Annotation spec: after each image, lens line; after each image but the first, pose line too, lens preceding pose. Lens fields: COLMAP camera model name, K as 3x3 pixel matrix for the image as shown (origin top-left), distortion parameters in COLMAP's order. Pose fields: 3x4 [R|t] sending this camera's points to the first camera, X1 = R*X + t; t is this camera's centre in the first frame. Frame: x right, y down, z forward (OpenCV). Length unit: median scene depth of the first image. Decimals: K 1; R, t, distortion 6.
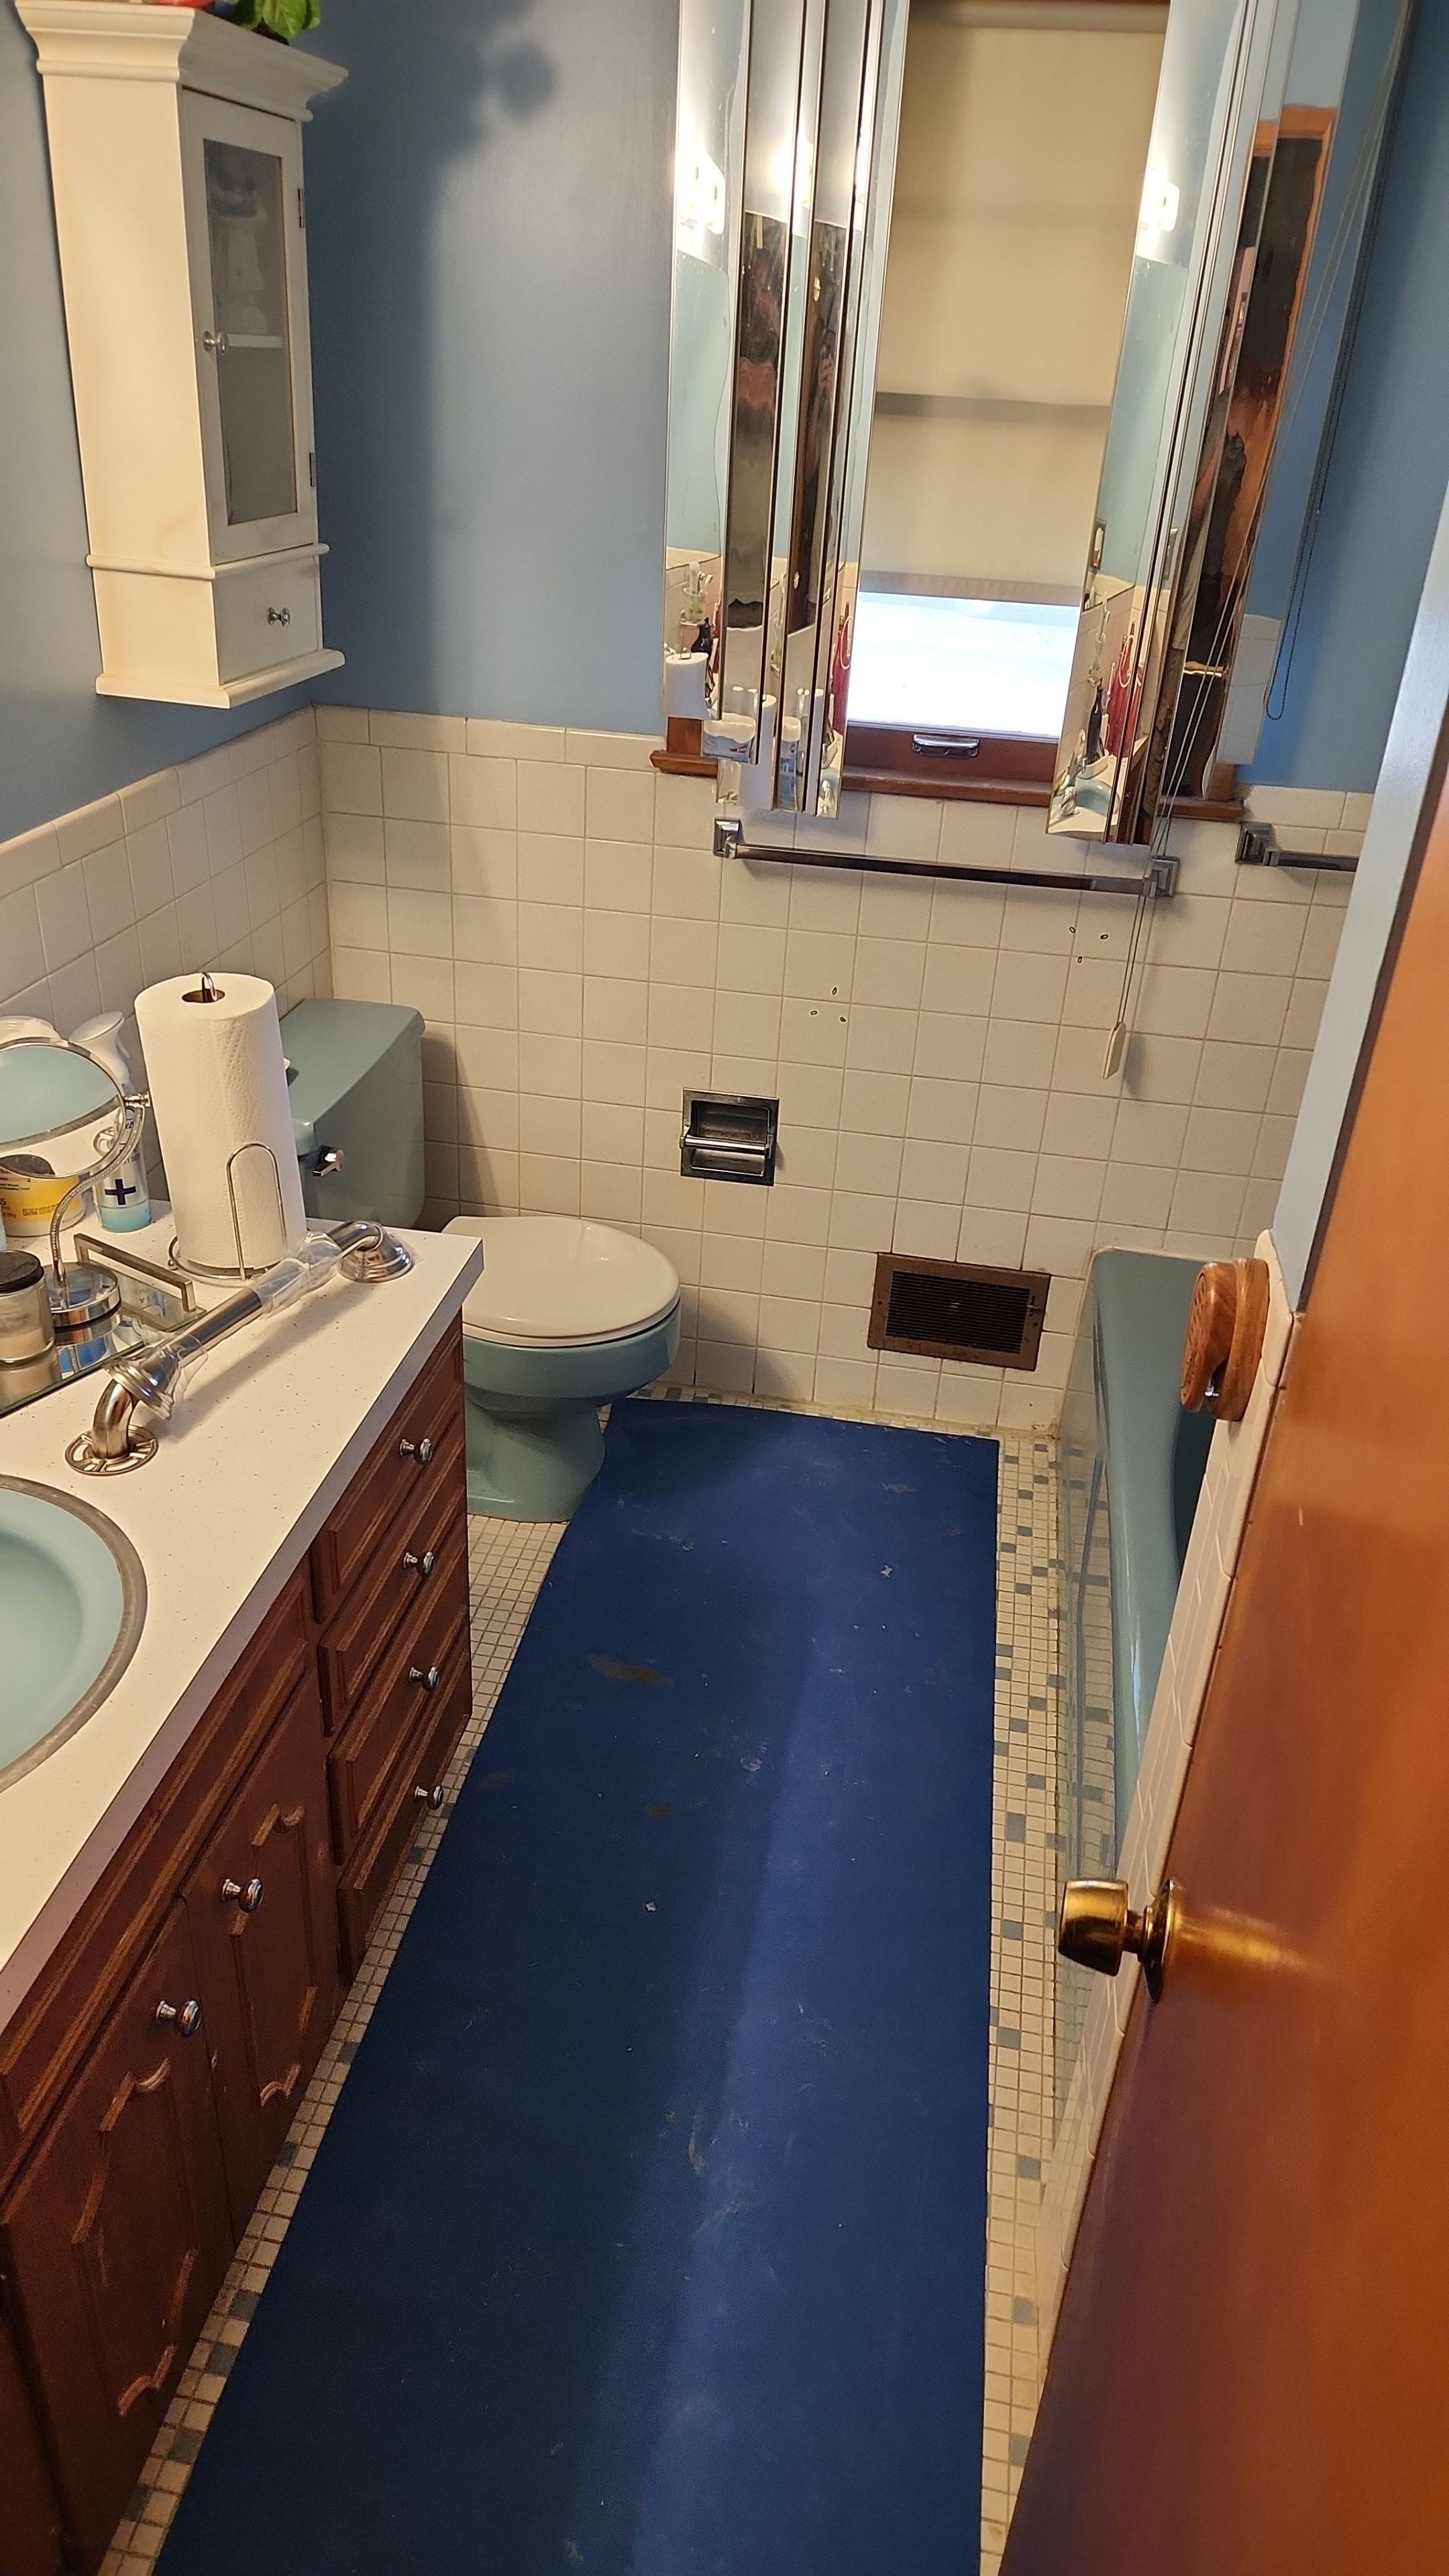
lens RADIAL K [[1717.7, 0, 708.6], [0, 1717.7, 1281.5], [0, 0, 1]] dist [0.076064, -0.063429]
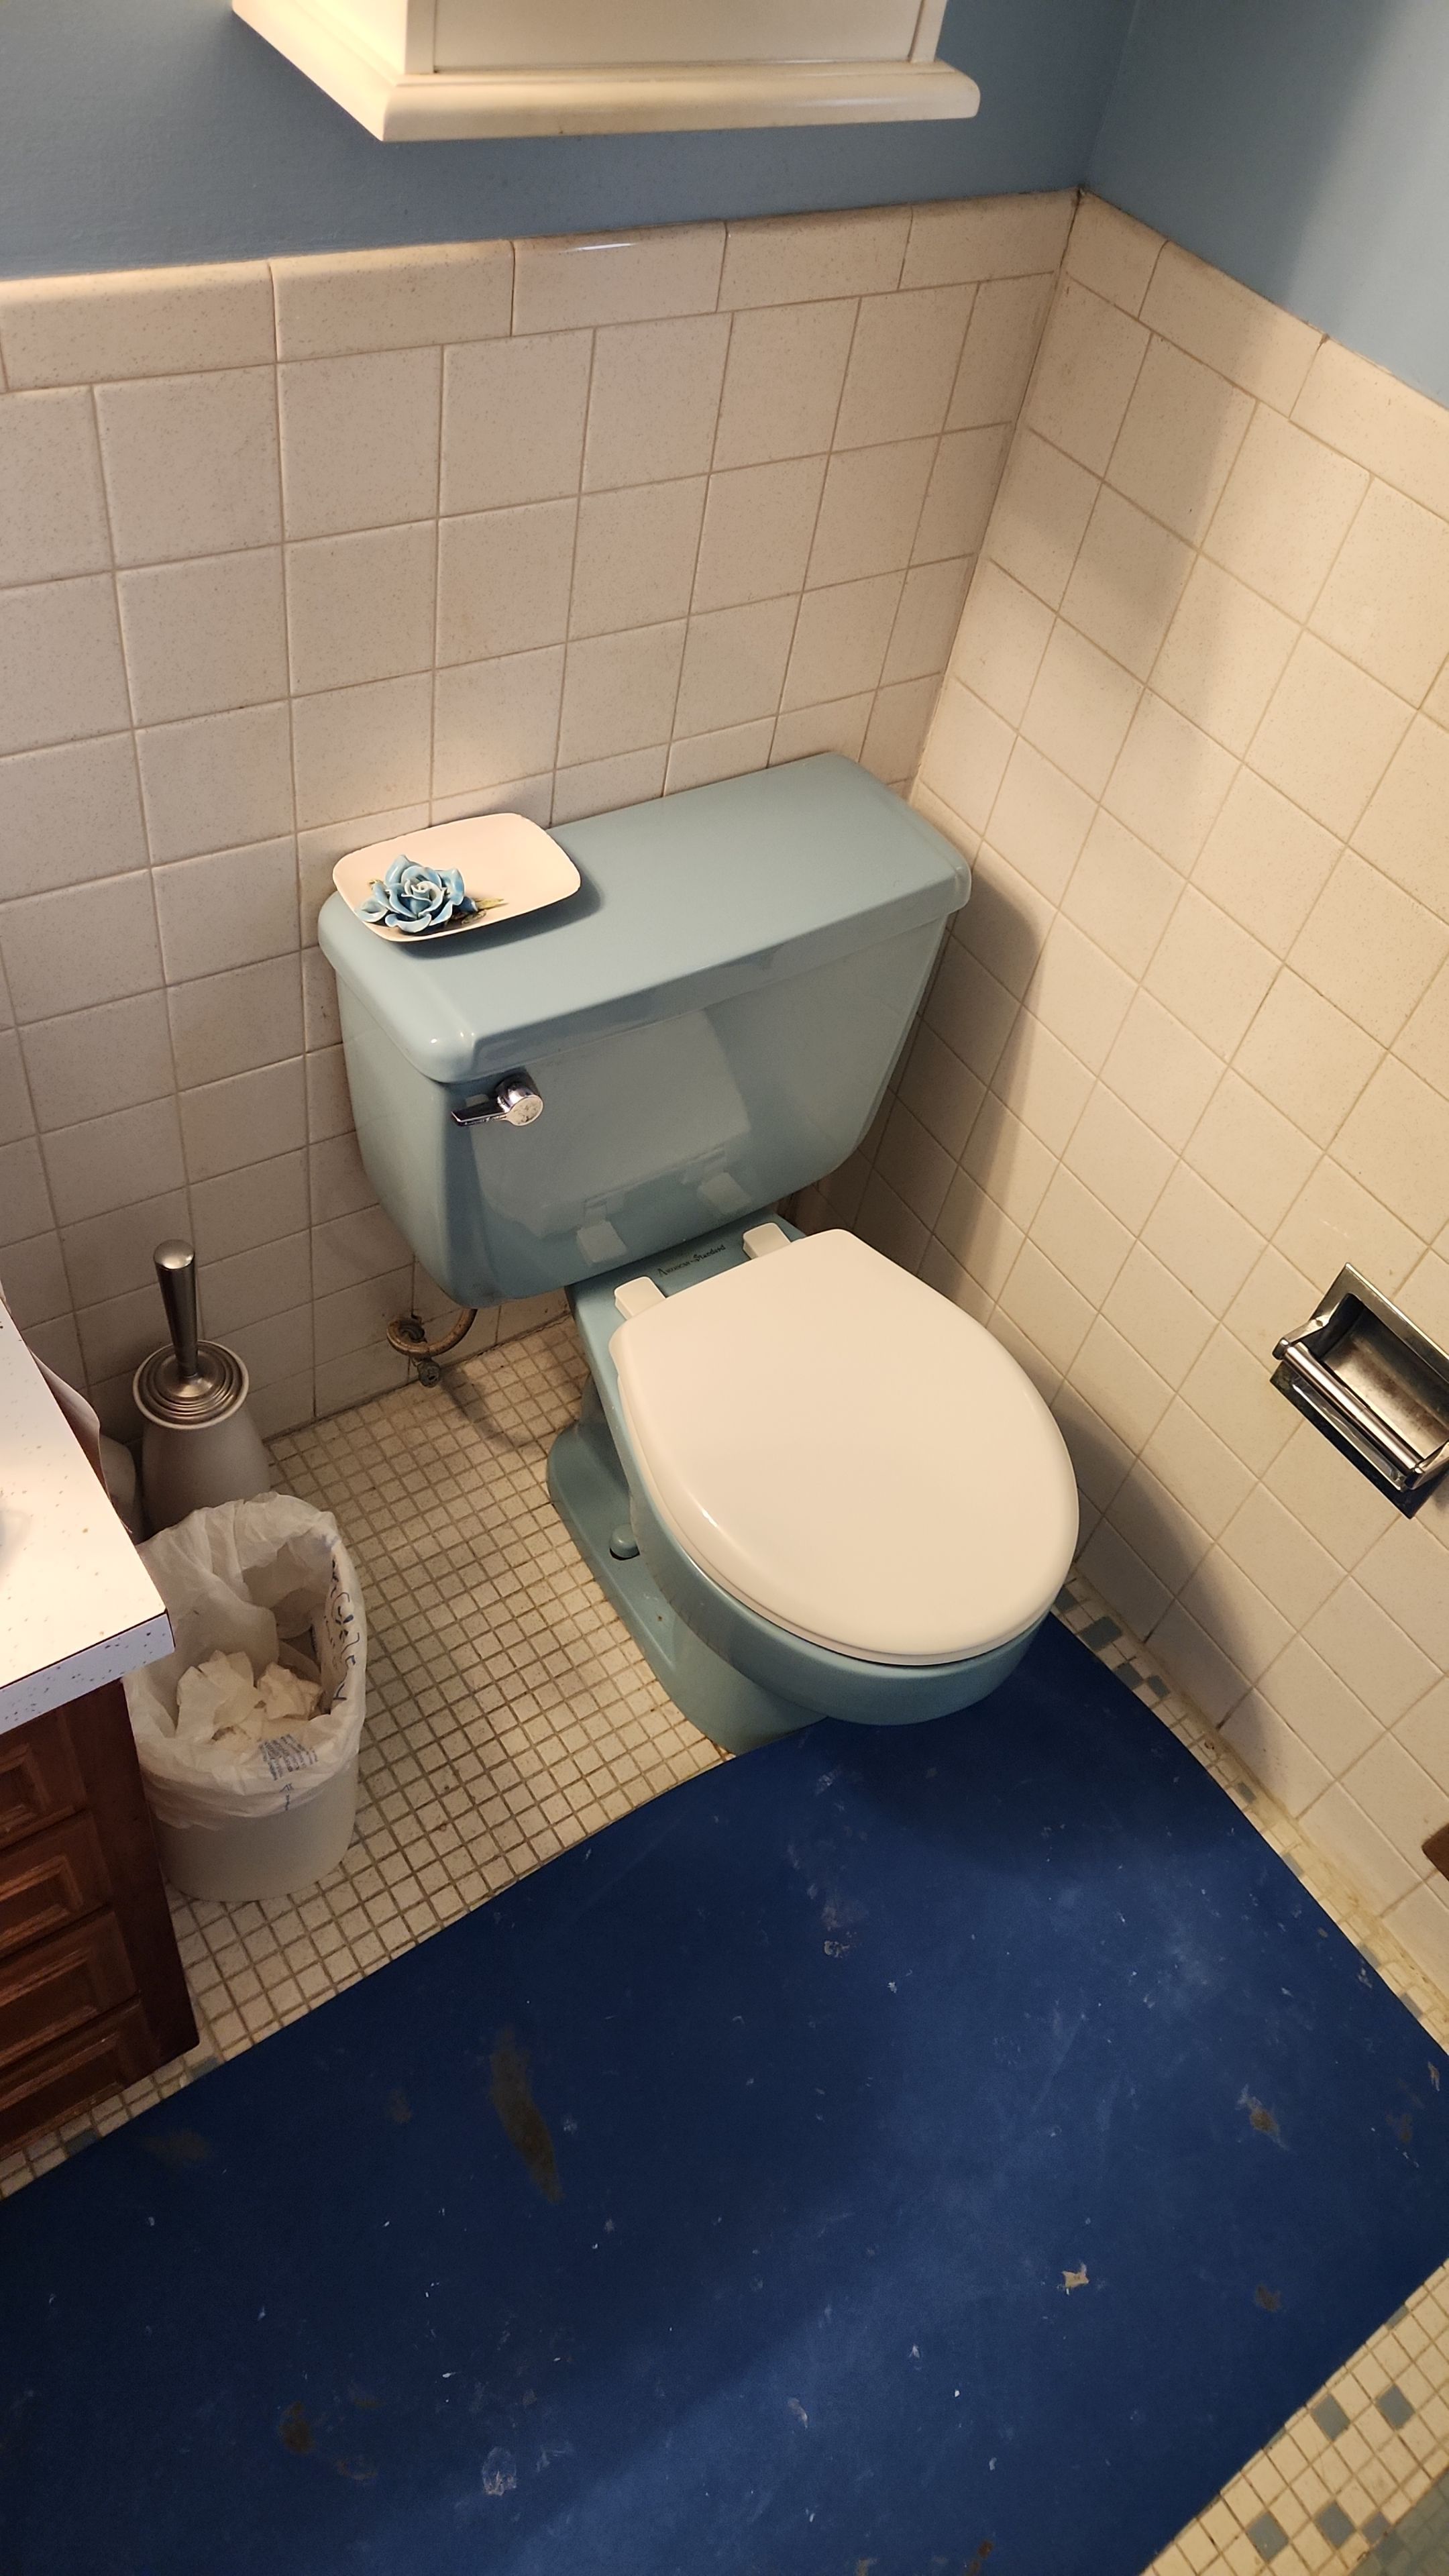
lens RADIAL K [[1717.7, 0, 705.7], [0, 1717.7, 1273.1], [0, 0, 1]] dist [0.076064, -0.063429]
pose [[0.696414, 0.582321, -0.419416, 0.070662], [-0.440603, 0.808265, 0.390610, -0.236269], [0.566460, -0.087230, 0.819460, 0.528184]]
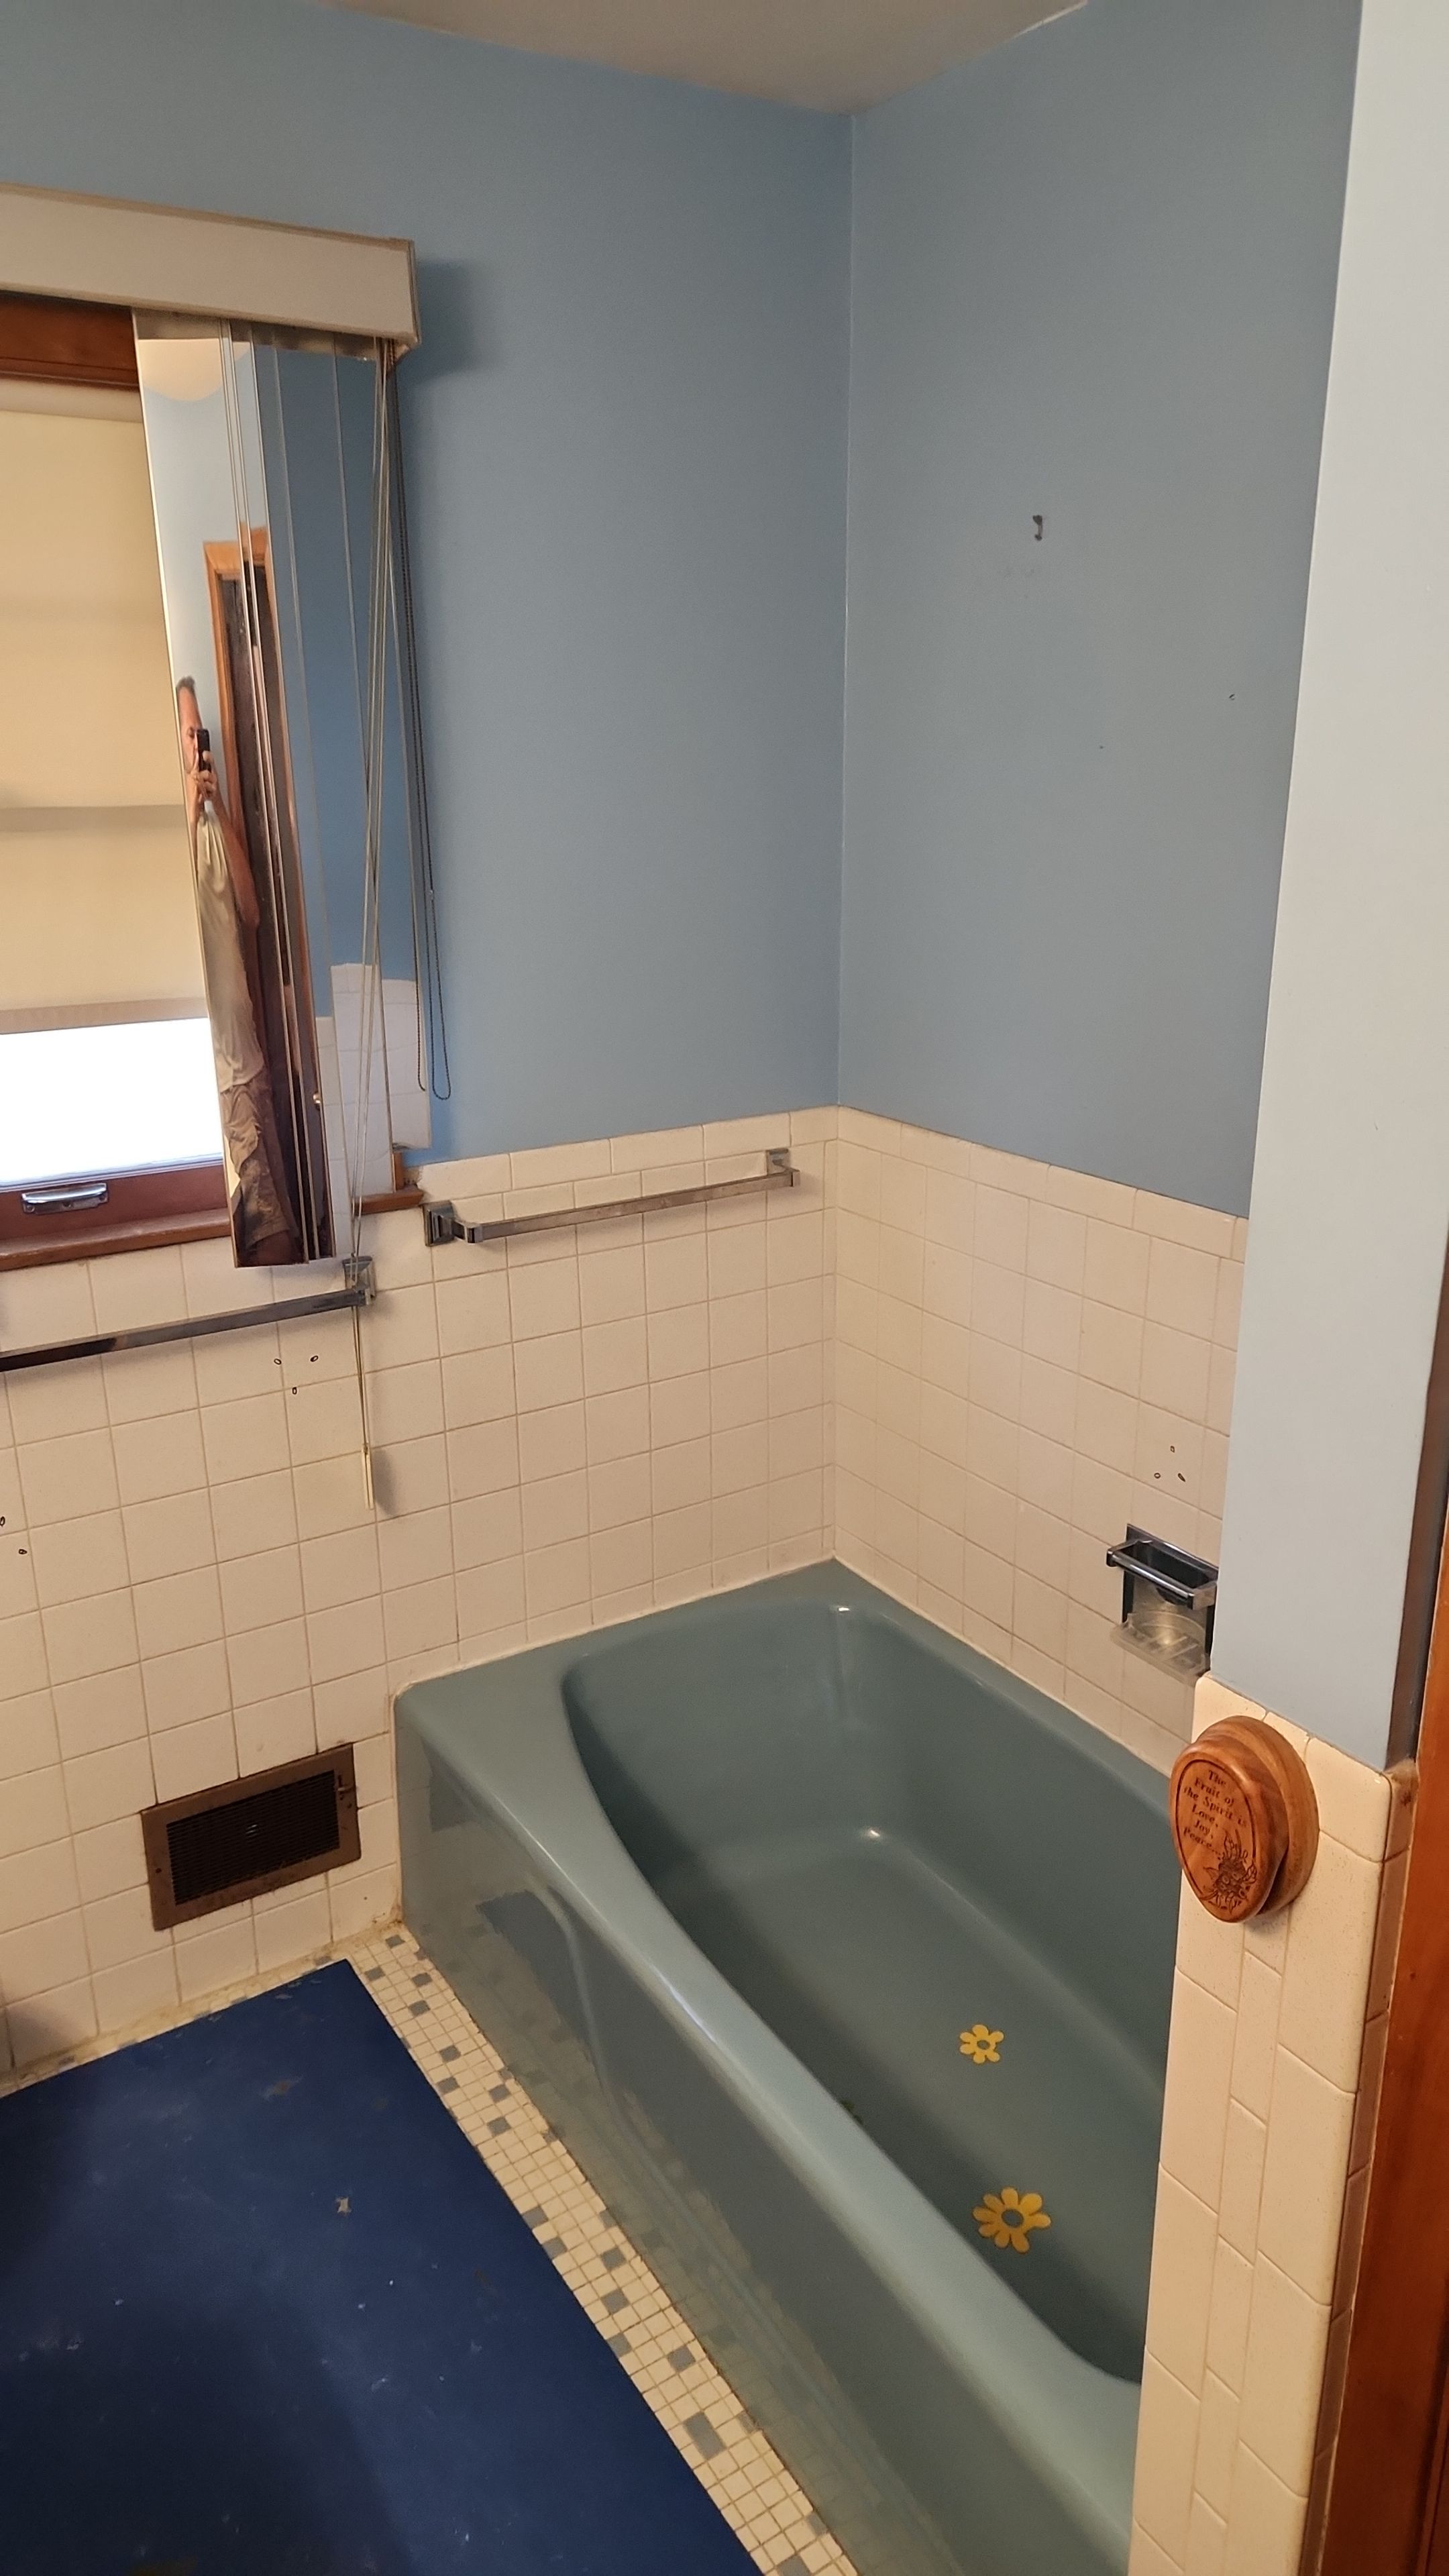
lens RADIAL K [[1717.7, 0, 730.0], [0, 1717.7, 1295.7], [0, 0, 1]] dist [0.076064, -0.063429]
pose [[0.731828, -0.262540, 0.628889, -0.154308], [0.367711, 0.929078, -0.040040, -0.114292], [-0.573775, 0.260552, 0.776463, 0.189558]]
